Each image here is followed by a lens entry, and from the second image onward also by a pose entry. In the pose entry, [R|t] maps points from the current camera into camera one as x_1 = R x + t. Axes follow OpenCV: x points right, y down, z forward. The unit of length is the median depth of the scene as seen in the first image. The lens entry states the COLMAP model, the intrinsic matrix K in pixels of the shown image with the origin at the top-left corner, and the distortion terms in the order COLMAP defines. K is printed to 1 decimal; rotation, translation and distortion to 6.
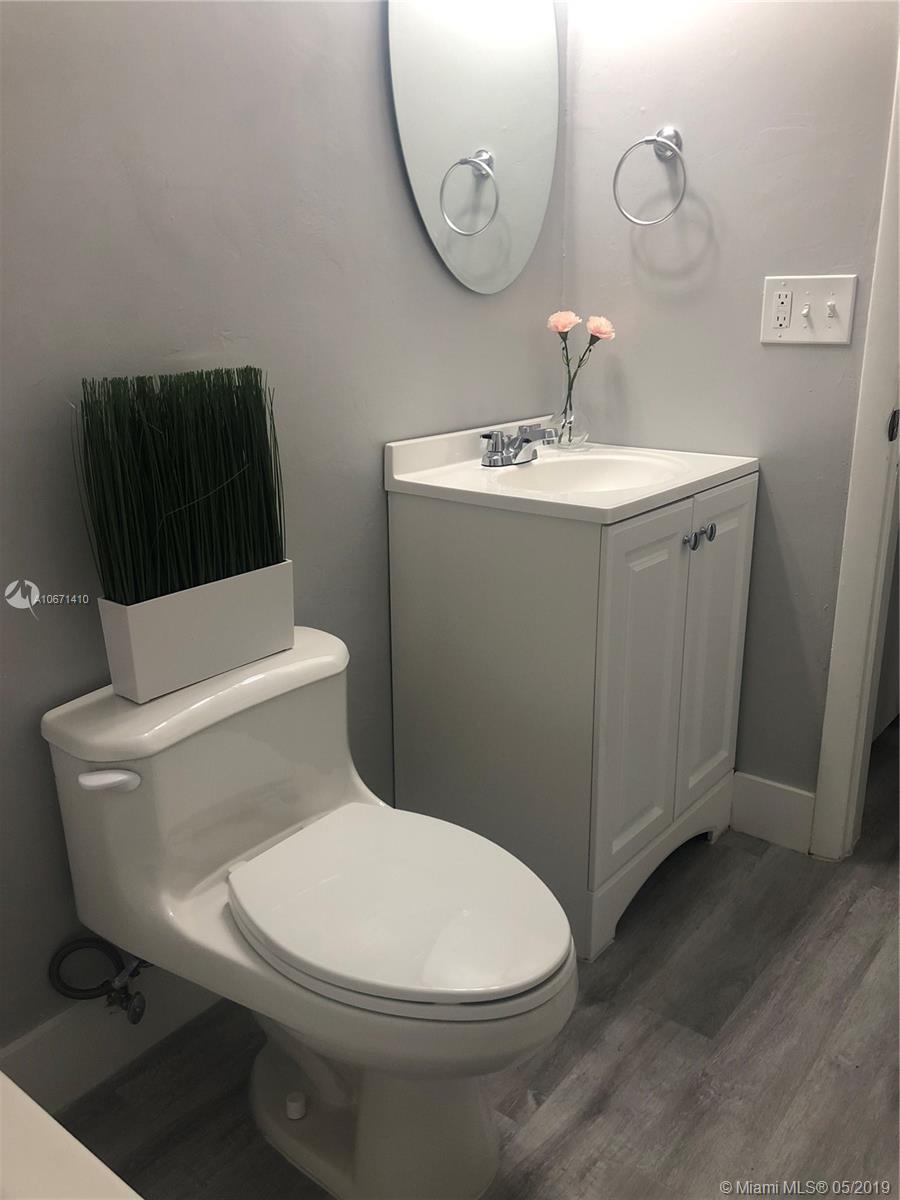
lens RADIAL K [[986.1, 0, 450.0], [0, 986.1, 600.0], [0, 0, 1]] dist [0.005801, 0.009400]
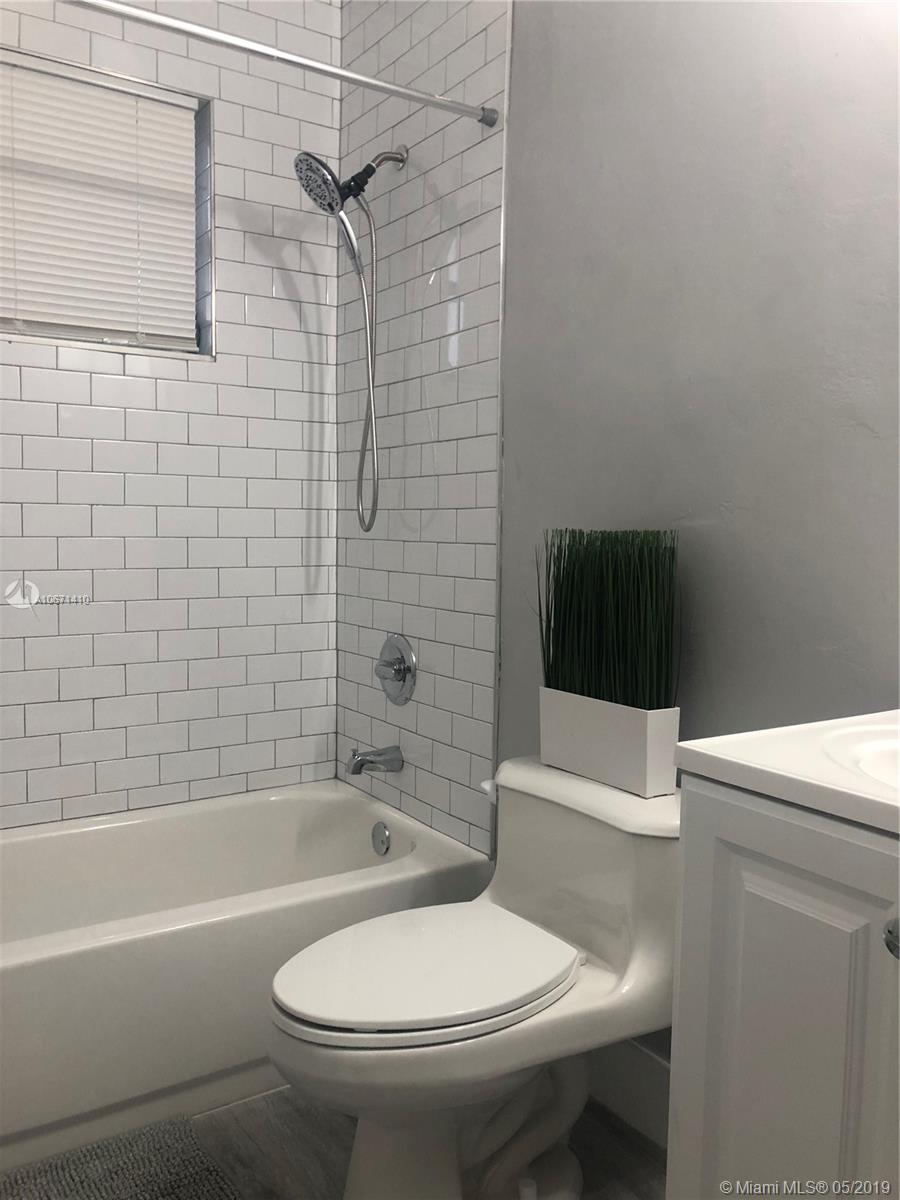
lens RADIAL K [[983.3, 0, 452.0], [0, 983.3, 587.2], [0, 0, 1]] dist [0.053610, -0.076045]
pose [[-0.318495, 0.065346, -0.945669, 0.897148], [-0.290975, 0.942719, 0.163140, -0.275971], [0.902161, 0.327125, -0.281237, 1.073626]]
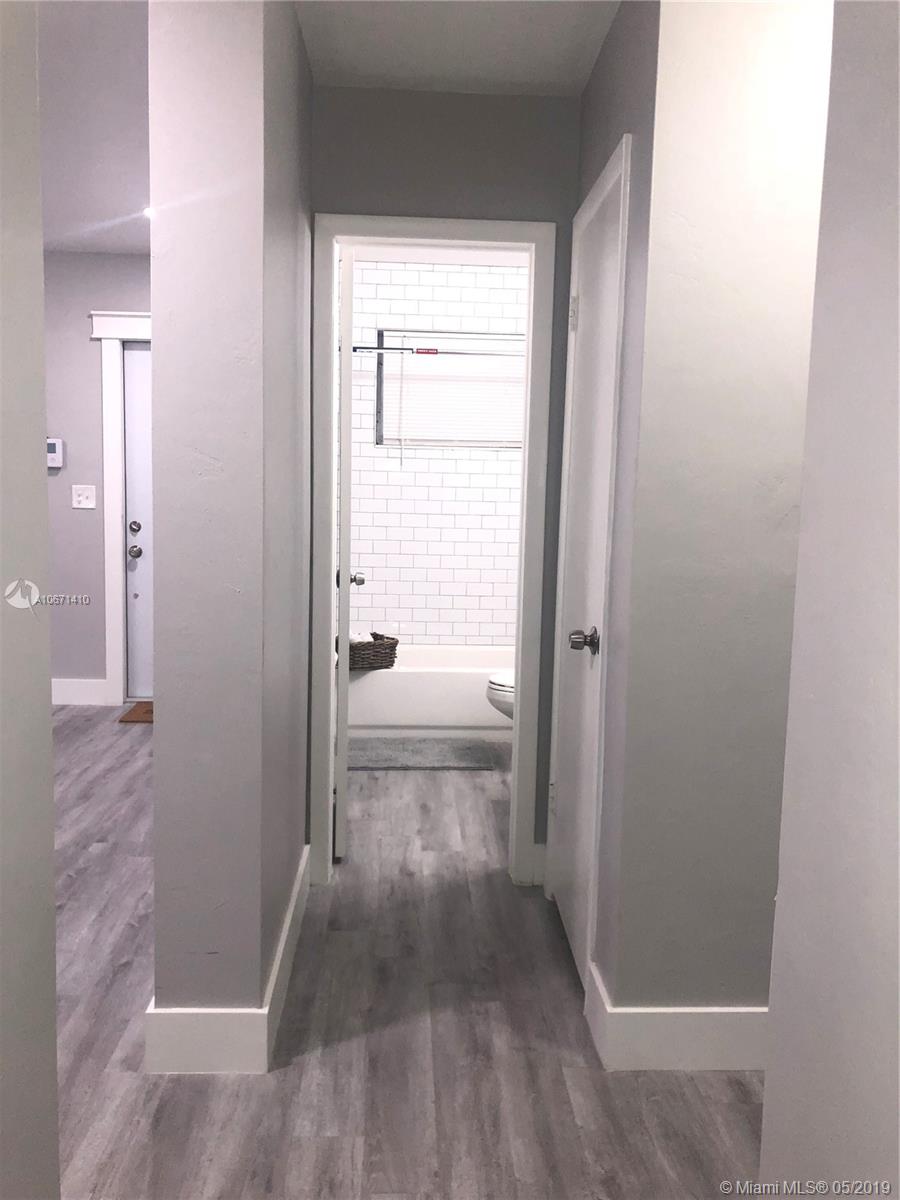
lens RADIAL K [[986.1, 0, 450.0], [0, 986.1, 600.0], [0, 0, 1]] dist [0.005801, 0.009400]
pose [[-0.757348, 0.073408, -0.648872, 2.161449], [-0.210387, 0.913248, 0.348877, -0.981788], [0.618192, 0.400736, -0.676203, 2.705479]]
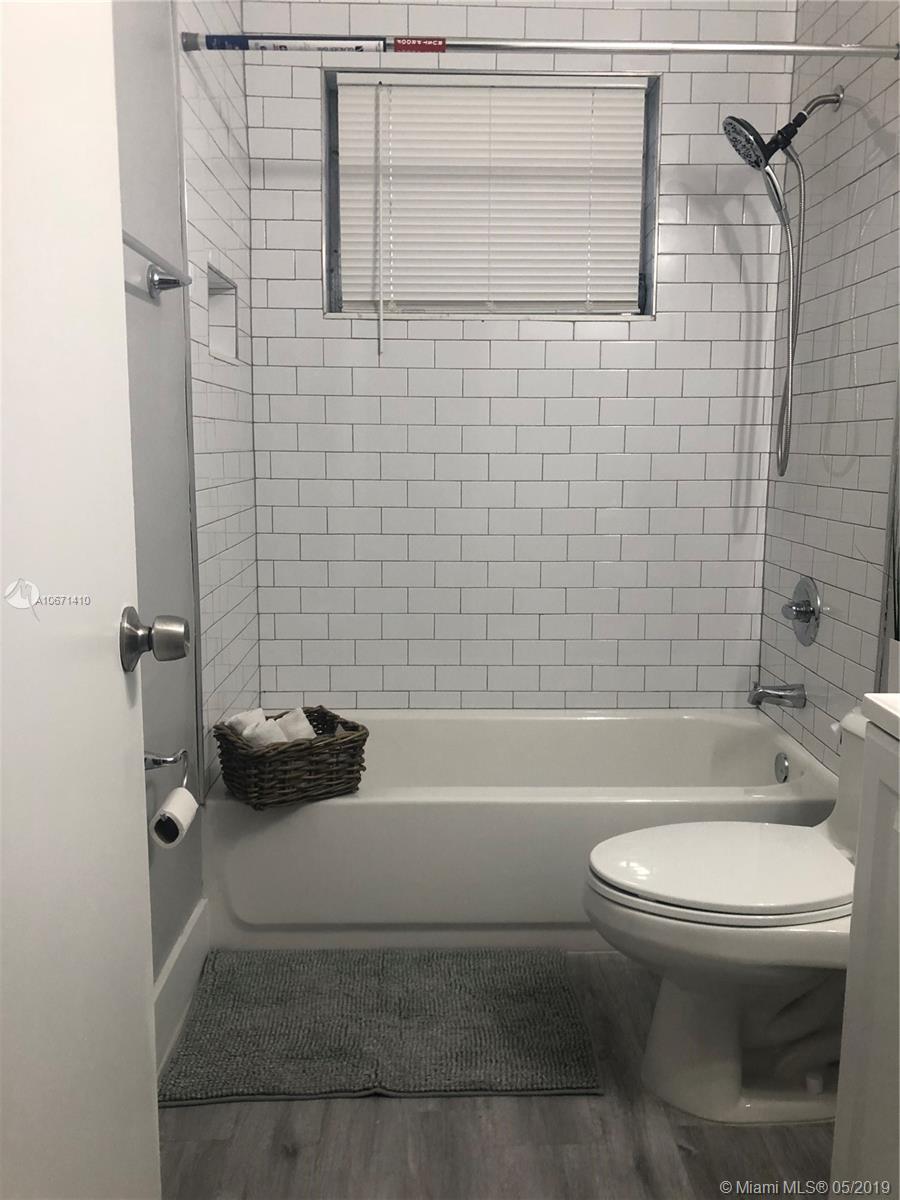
lens RADIAL K [[986.1, 0, 450.0], [0, 986.1, 600.0], [0, 0, 1]] dist [0.005801, 0.009400]
pose [[-0.772953, 0.104360, -0.625822, 0.923383], [-0.187186, 0.904963, 0.382103, -0.412057], [0.606222, 0.412492, -0.679959, 1.367047]]
